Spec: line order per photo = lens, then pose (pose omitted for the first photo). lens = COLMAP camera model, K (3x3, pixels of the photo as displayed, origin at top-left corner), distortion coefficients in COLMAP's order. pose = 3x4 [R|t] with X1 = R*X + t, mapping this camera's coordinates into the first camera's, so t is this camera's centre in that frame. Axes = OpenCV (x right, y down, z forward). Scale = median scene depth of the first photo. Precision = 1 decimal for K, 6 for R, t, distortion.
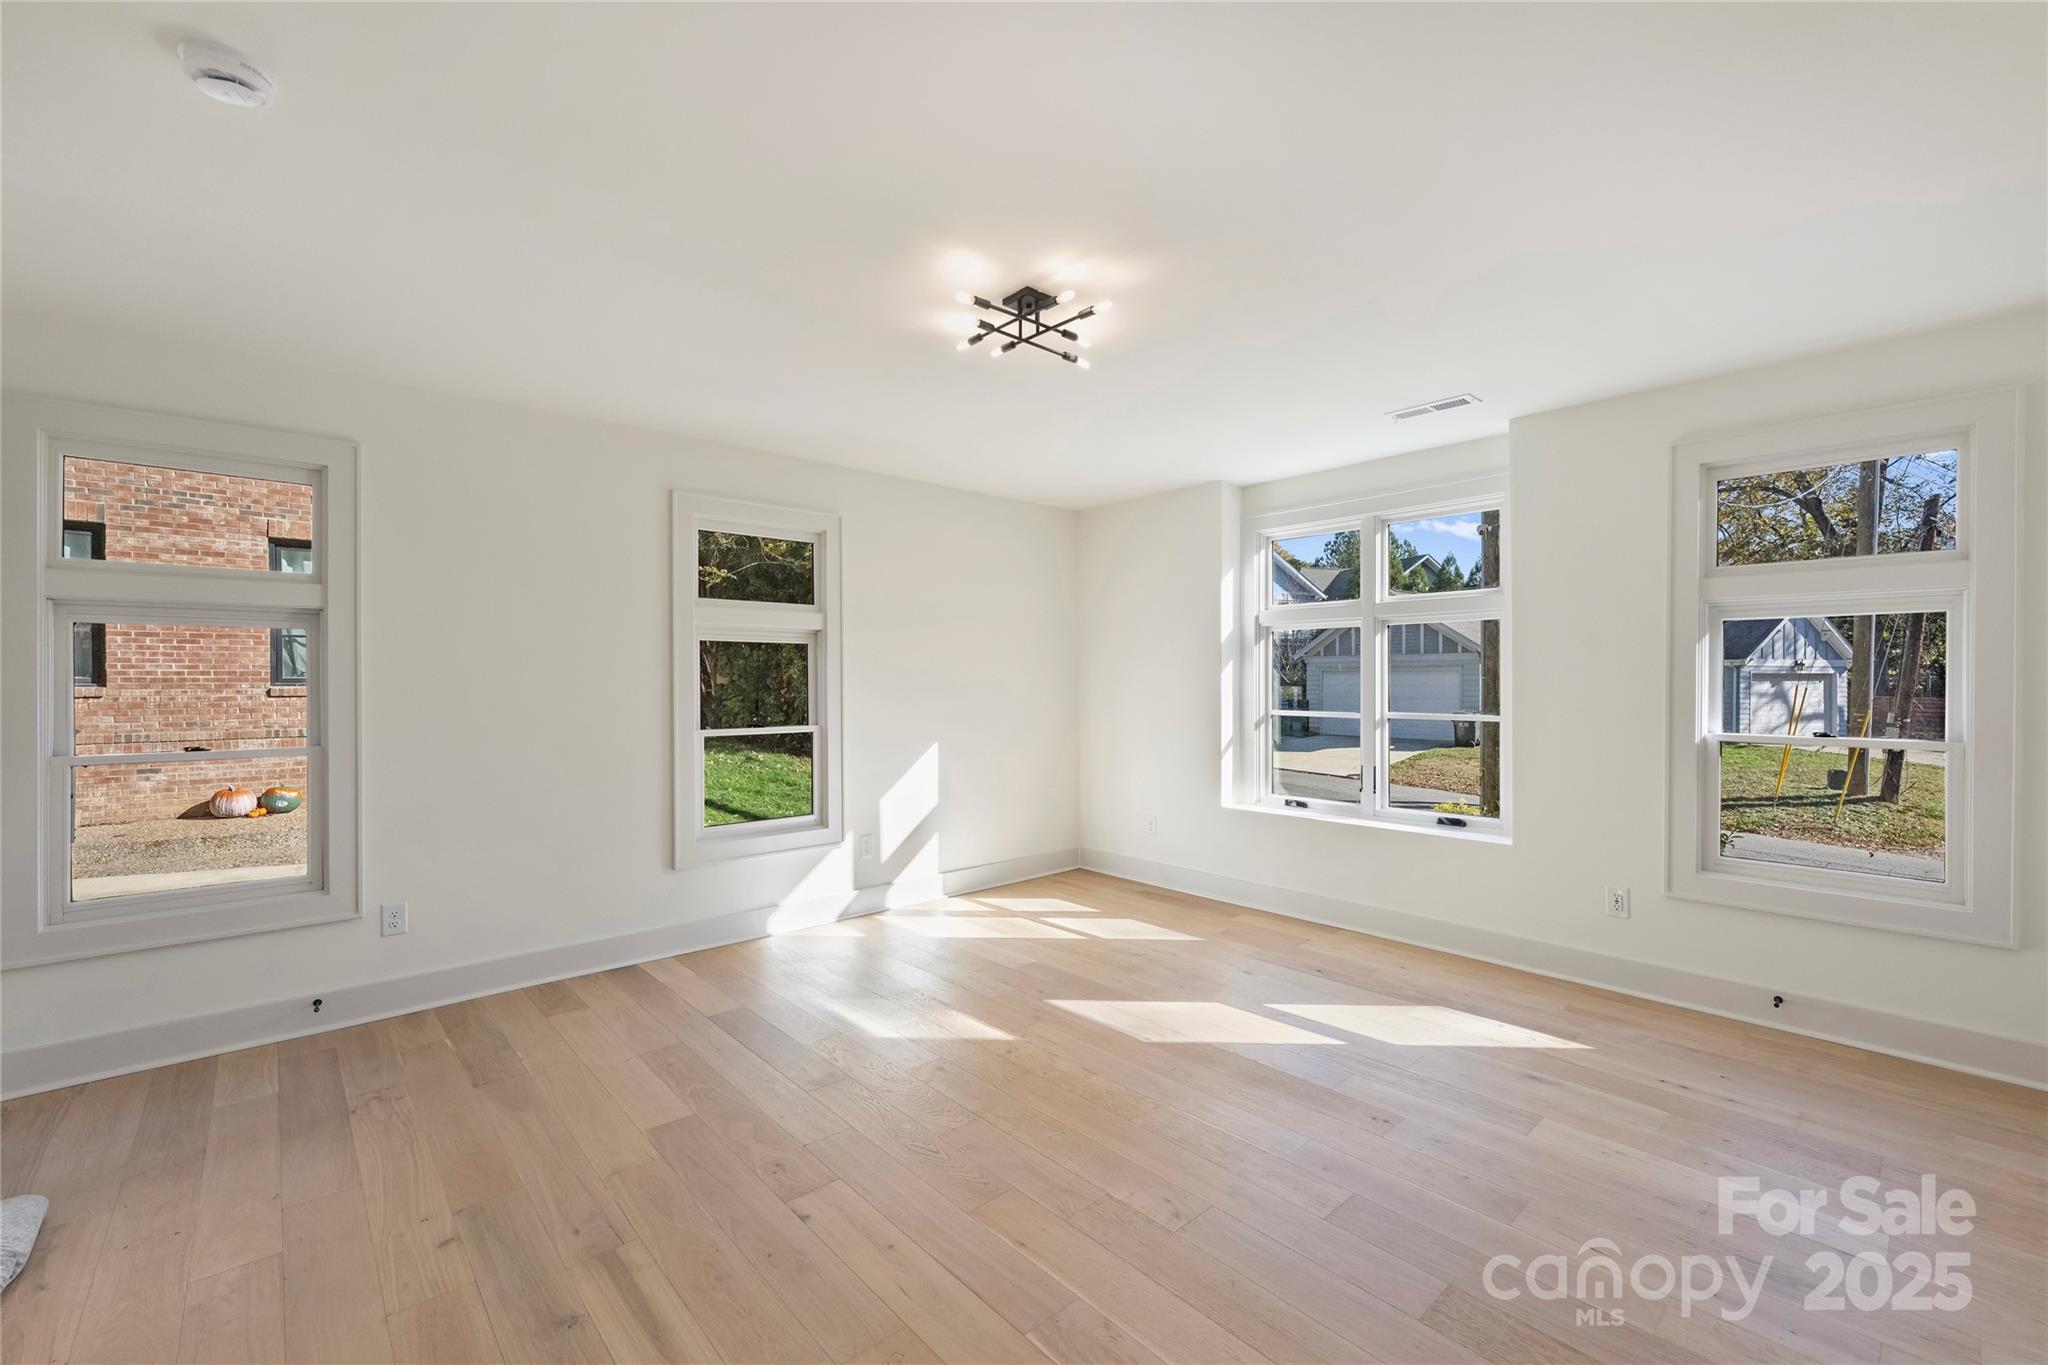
lens RADIAL K [[851.8, 0, 1024.4], [0, 851.8, 685.1], [0, 0, 1]] dist [0.000060, 0.000221]
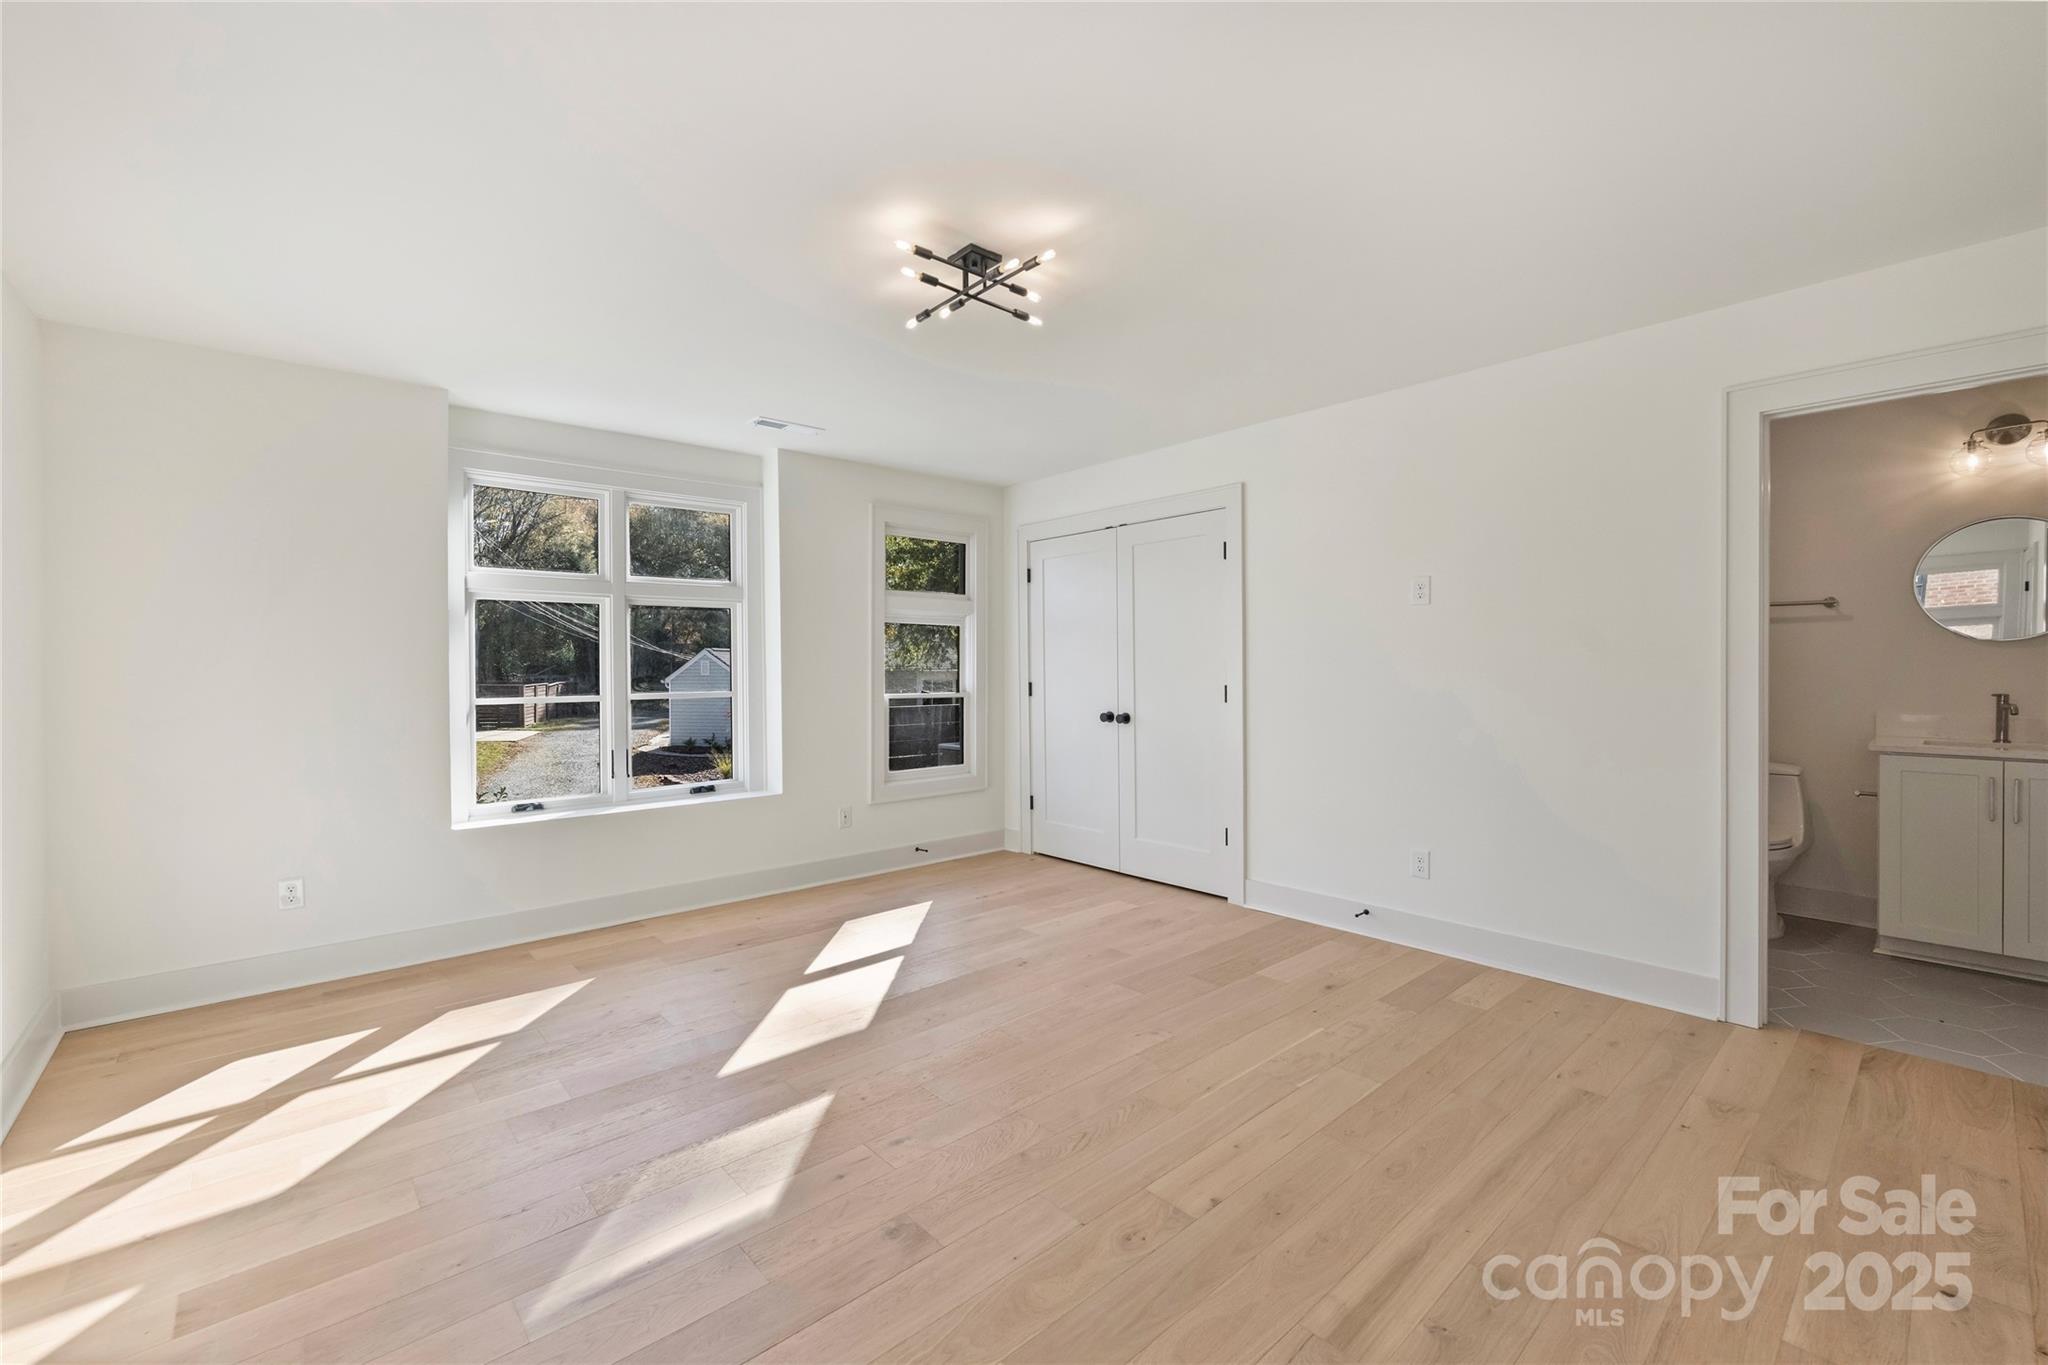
lens RADIAL K [[851.8, 0, 1014.3], [0, 851.8, 671.4], [0, 0, 1]] dist [0.000060, 0.000221]
pose [[-0.000397, -0.005641, 0.999984, -0.702254], [0.009676, 0.999937, 0.005644, 0.006733], [-0.999953, 0.009678, -0.000343, 0.700434]]
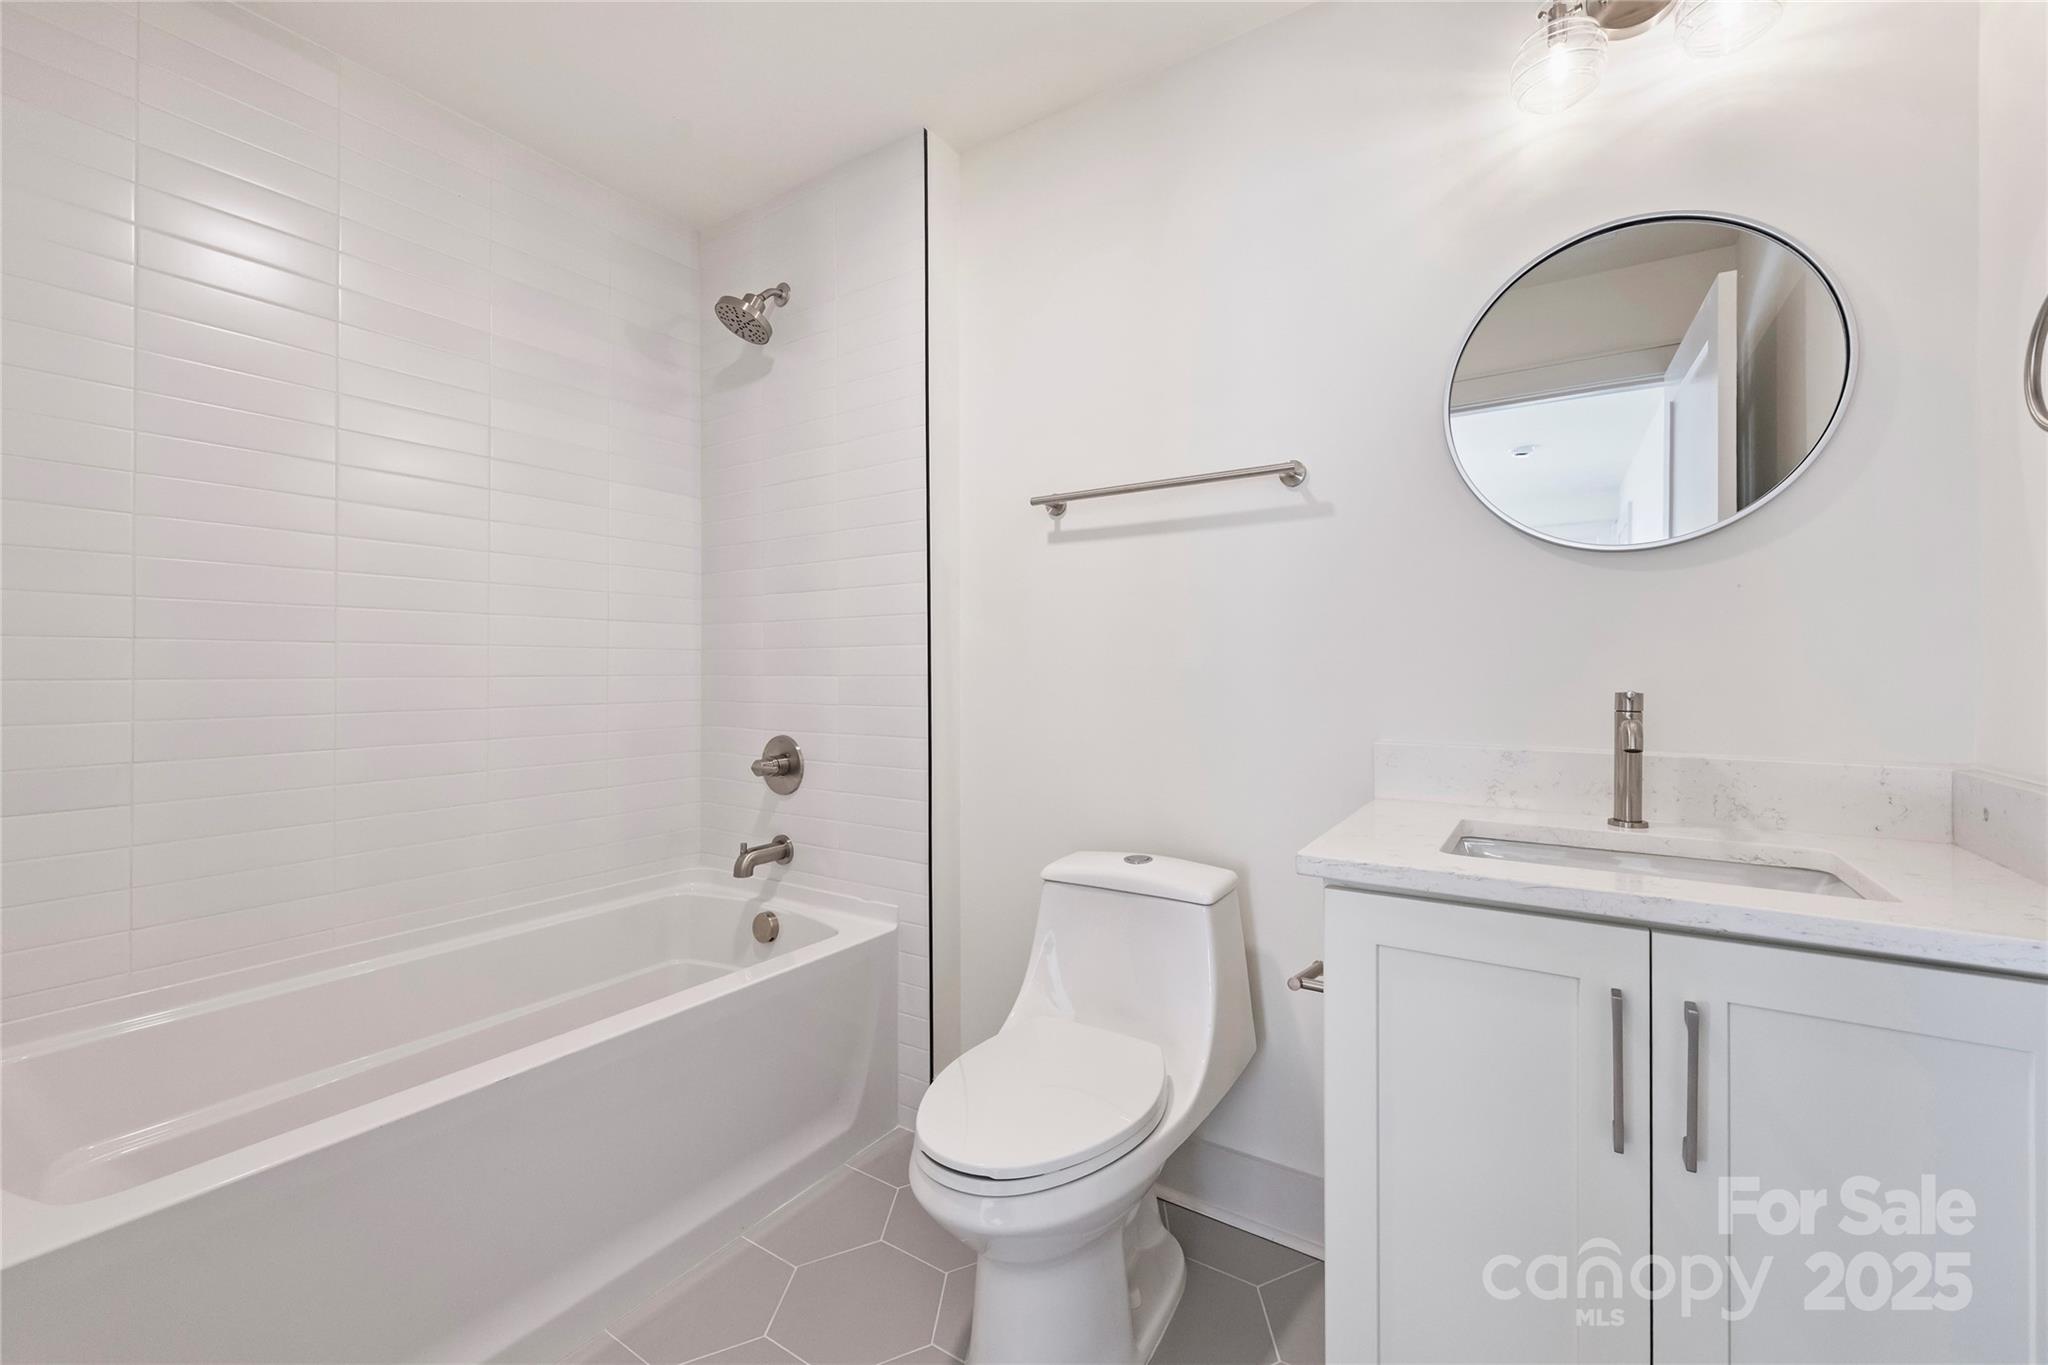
lens RADIAL K [[833.5, 0, 1026.4], [0, 833.5, 672.1], [0, 0, 1]] dist [-0.008895, -0.000126]
pose [[-0.268581, -0.005036, 0.963244, -0.441755], [0.008767, 0.999932, 0.007672, 0.017230], [-0.963217, 0.010505, -0.268518, 0.407719]]
